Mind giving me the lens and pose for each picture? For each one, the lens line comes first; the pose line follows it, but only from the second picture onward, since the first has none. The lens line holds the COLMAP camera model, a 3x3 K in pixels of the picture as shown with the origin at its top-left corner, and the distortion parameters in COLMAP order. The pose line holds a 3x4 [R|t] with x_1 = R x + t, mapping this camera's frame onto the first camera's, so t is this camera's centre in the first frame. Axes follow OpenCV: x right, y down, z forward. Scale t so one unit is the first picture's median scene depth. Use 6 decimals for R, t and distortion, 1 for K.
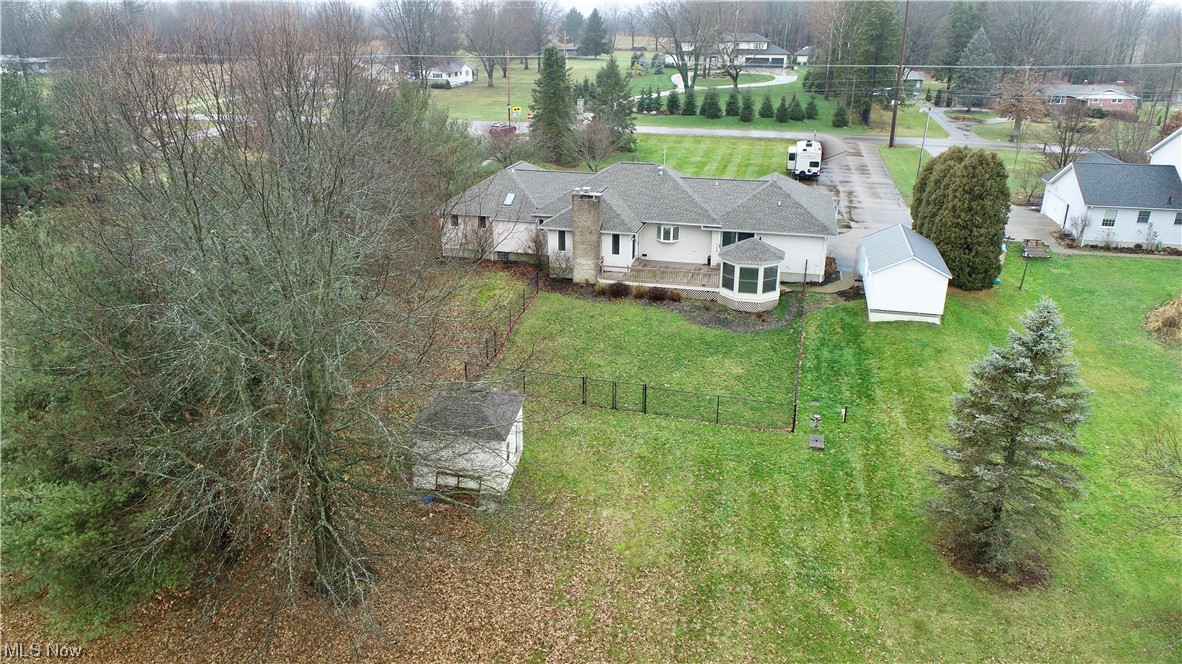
lens RADIAL K [[801.7, 0, 595.7], [0, 801.7, 333.1], [0, 0, 1]] dist [-0.015981, 0.010851]
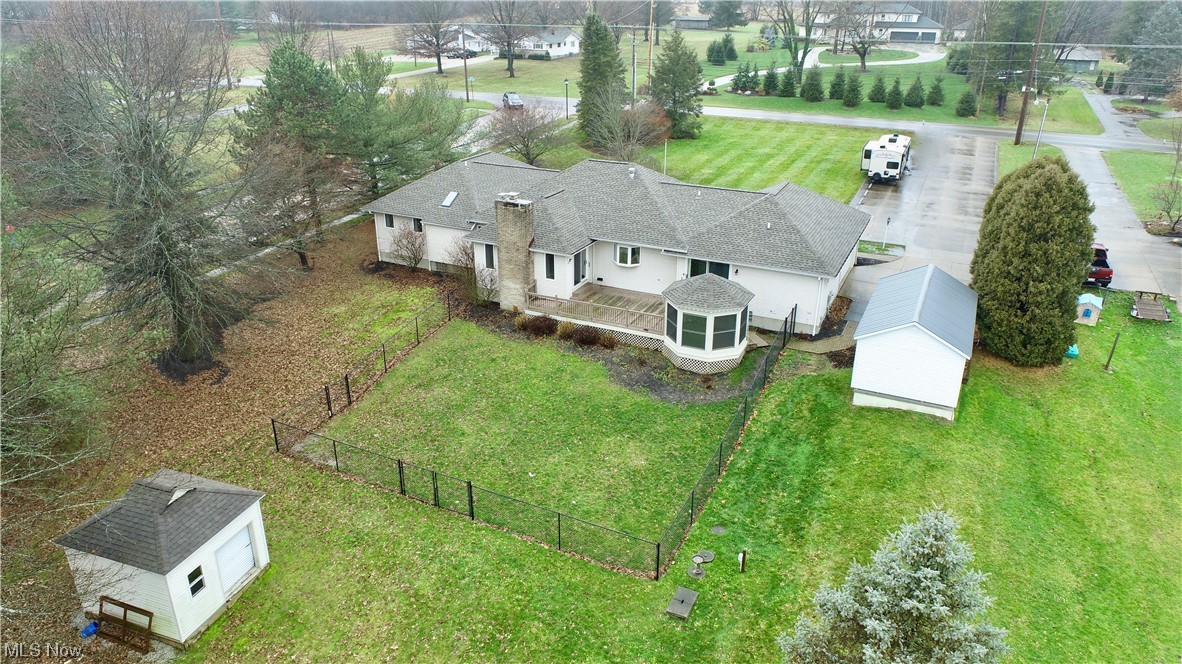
lens RADIAL K [[801.7, 0, 592.3], [0, 801.7, 330.5], [0, 0, 1]] dist [-0.015981, 0.010851]
pose [[0.979203, 0.081722, -0.185698, 0.204888], [-0.076280, 0.996426, 0.036277, -0.074851], [0.187999, -0.021358, 0.981937, 0.217409]]
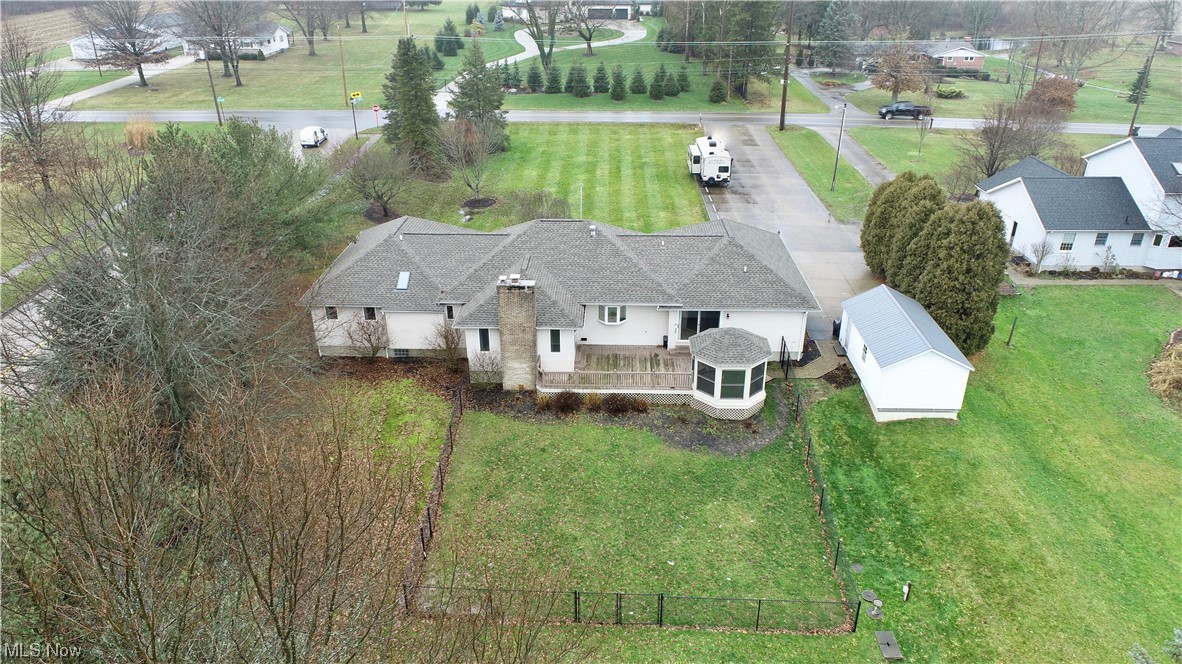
lens RADIAL K [[801.7, 0, 597.4], [0, 801.7, 329.2], [0, 0, 1]] dist [-0.015981, 0.010851]
pose [[0.976051, -0.096239, 0.195098, -0.082290], [0.081887, 0.993397, 0.080356, -0.170844], [-0.201543, -0.062456, 0.977486, 0.209385]]
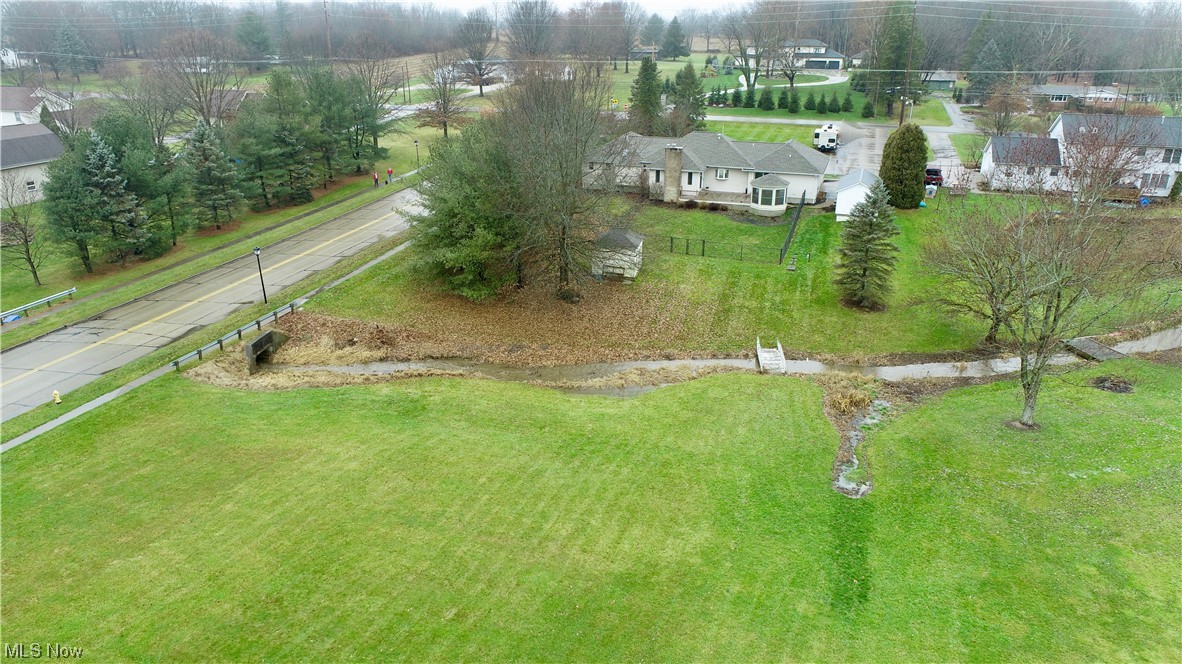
lens RADIAL K [[801.7, 0, 593.2], [0, 801.7, 333.5], [0, 0, 1]] dist [-0.015981, 0.010851]
pose [[0.995795, 0.032802, -0.085540, -0.021708], [-0.032554, 0.999461, 0.004289, 0.201569], [0.085634, -0.001486, 0.996326, -0.654357]]
